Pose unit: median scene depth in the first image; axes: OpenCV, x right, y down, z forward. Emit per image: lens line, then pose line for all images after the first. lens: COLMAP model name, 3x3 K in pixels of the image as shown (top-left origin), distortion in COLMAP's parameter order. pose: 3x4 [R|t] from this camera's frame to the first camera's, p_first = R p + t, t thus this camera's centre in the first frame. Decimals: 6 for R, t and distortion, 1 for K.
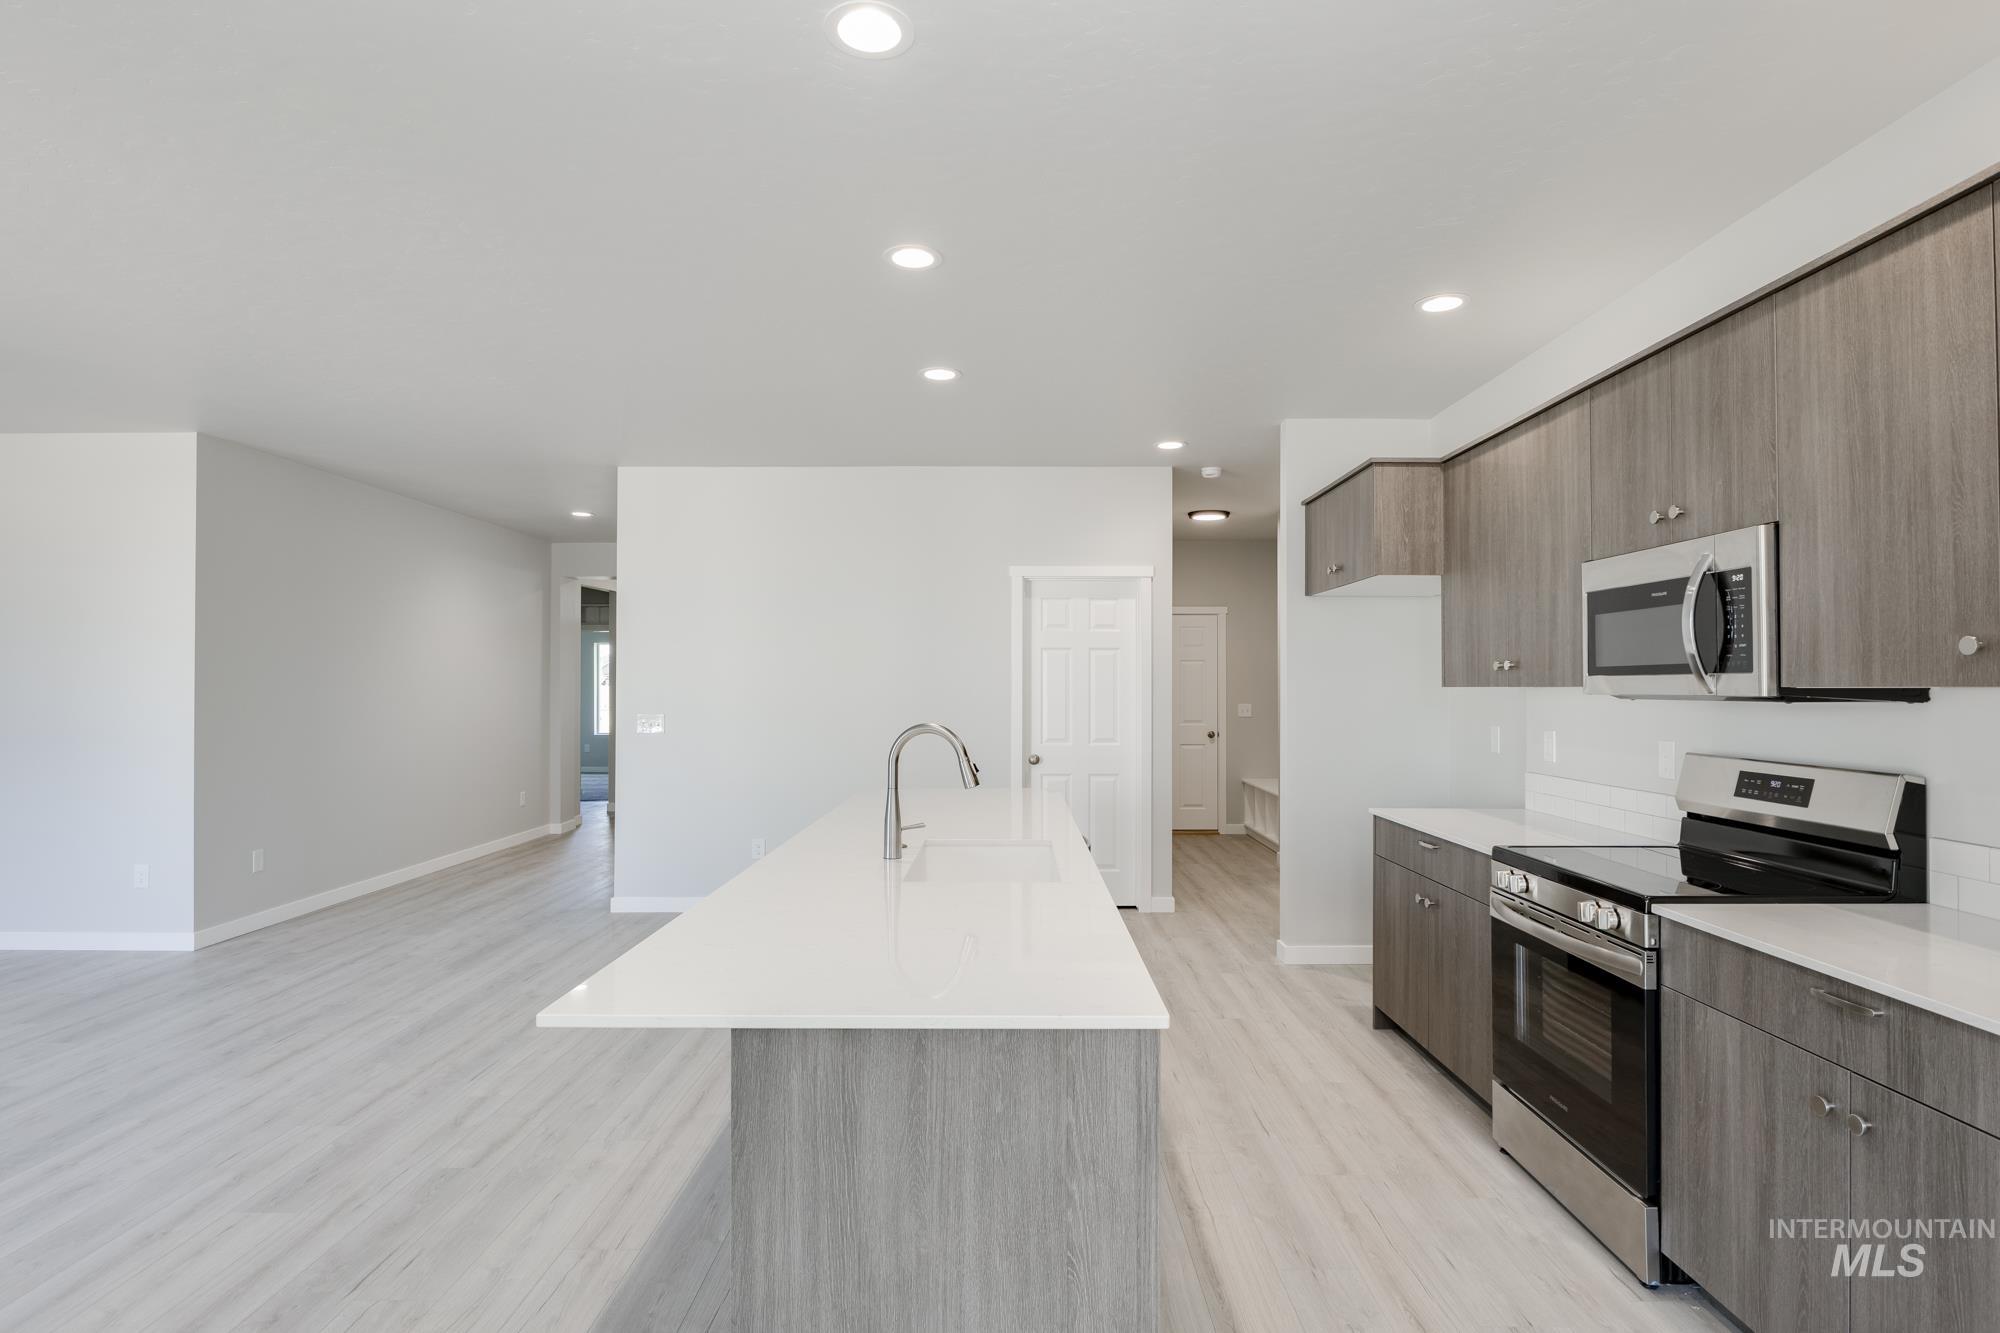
lens RADIAL K [[995.5, 0, 997.8], [0, 995.5, 671.9], [0, 0, 1]] dist [-0.002076, -0.000510]
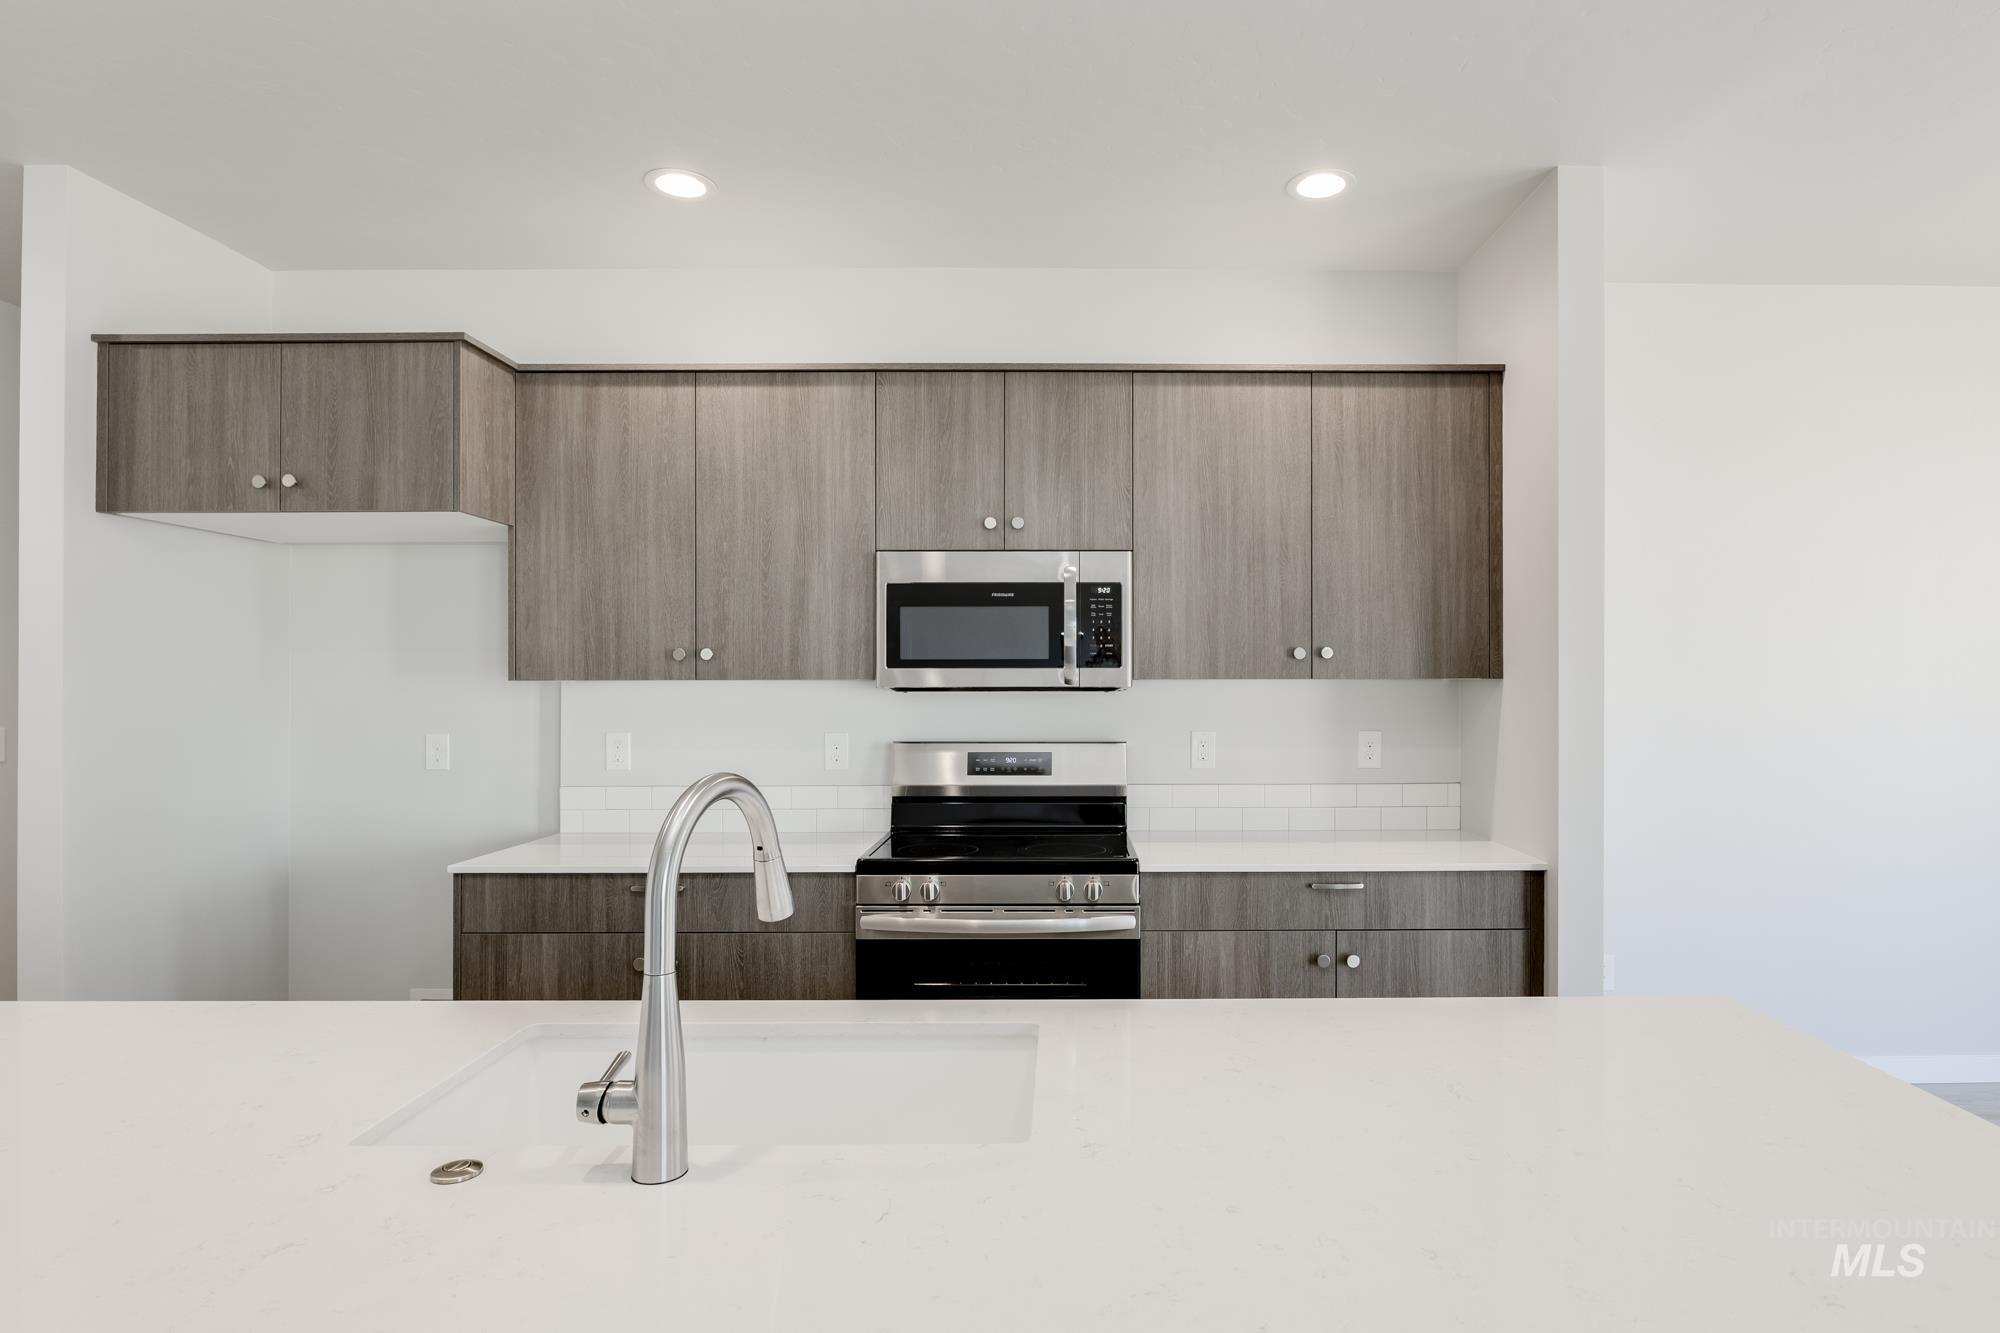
lens RADIAL K [[1046.7, 0, 1003.2], [0, 1046.7, 687.6], [0, 0, 1]] dist [-0.017123, 0.000031]
pose [[0.003118, -0.004524, 0.999985, -0.515249], [-0.013539, 0.999898, 0.004566, 0.020232], [-0.999903, -0.013553, 0.003056, 1.048658]]
